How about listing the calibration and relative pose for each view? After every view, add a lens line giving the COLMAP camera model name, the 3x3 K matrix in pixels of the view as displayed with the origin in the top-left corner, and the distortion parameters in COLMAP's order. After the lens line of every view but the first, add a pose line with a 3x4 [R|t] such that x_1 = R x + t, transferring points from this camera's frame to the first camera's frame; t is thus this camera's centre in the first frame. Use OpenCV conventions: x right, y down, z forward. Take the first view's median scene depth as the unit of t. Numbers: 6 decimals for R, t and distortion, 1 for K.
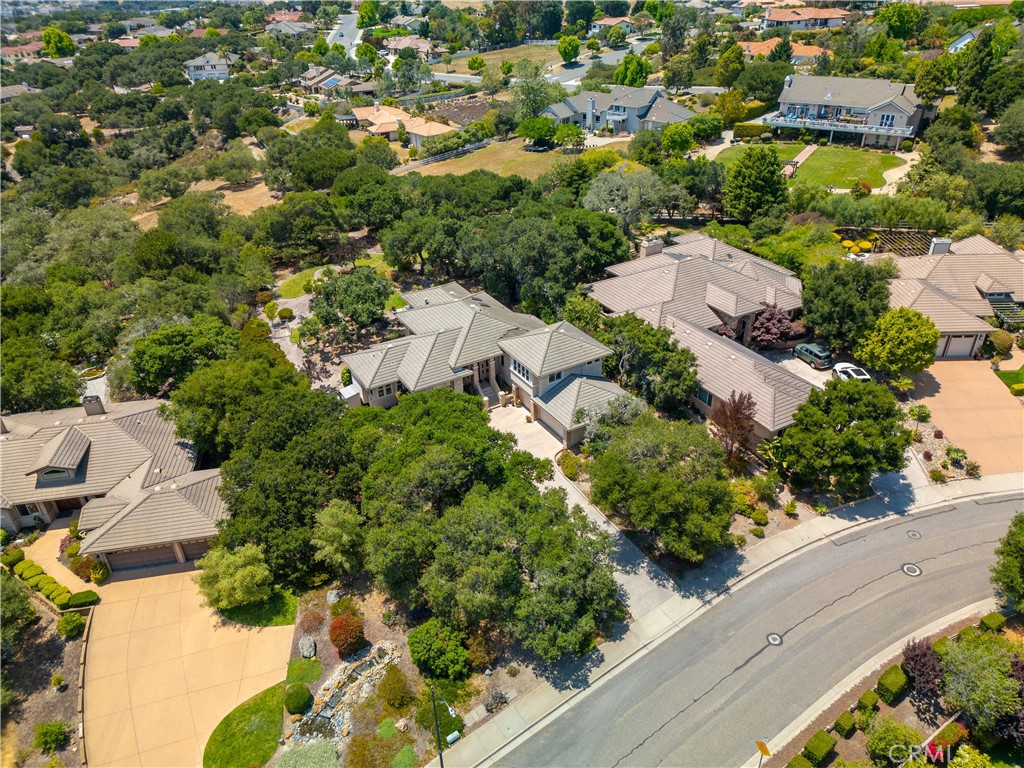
lens RADIAL K [[741.4, 0, 512.0], [0, 741.4, 384.0], [0, 0, 1]] dist [0.103356, -0.125110]
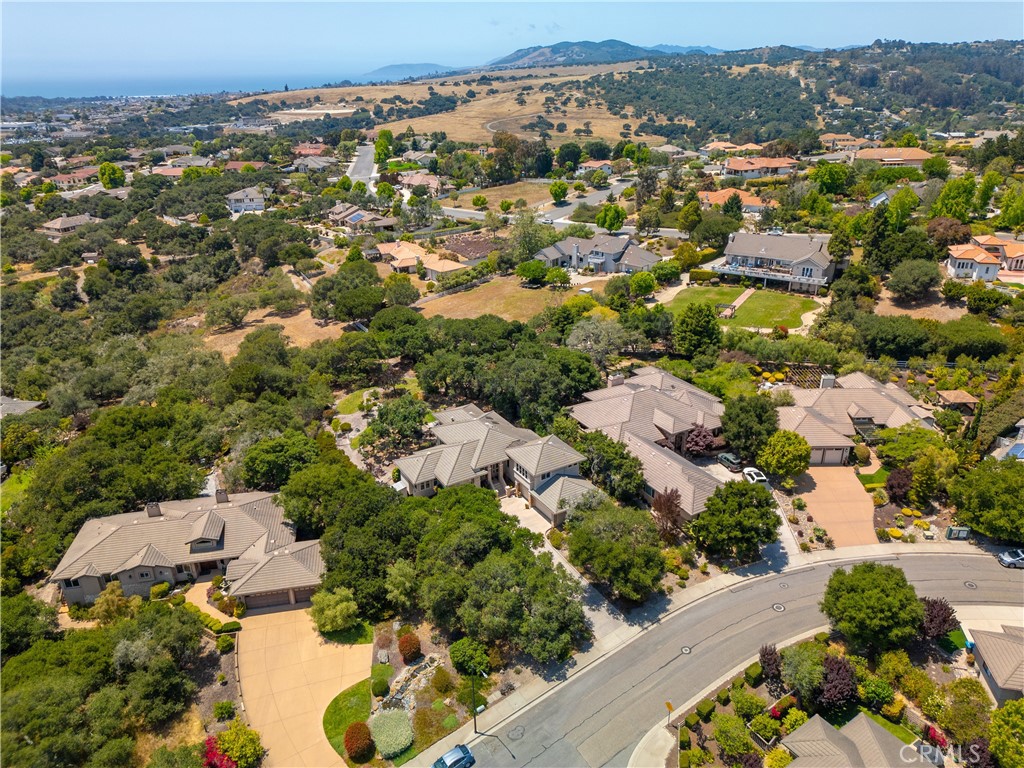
lens RADIAL K [[741.4, 0, 512.0], [0, 741.4, 384.0], [0, 0, 1]] dist [0.103356, -0.125110]
pose [[0.999949, 0.005579, 0.008437, -0.018301], [-0.004521, 0.992682, -0.120672, -0.011990], [-0.009049, 0.120628, 0.992657, -0.409050]]
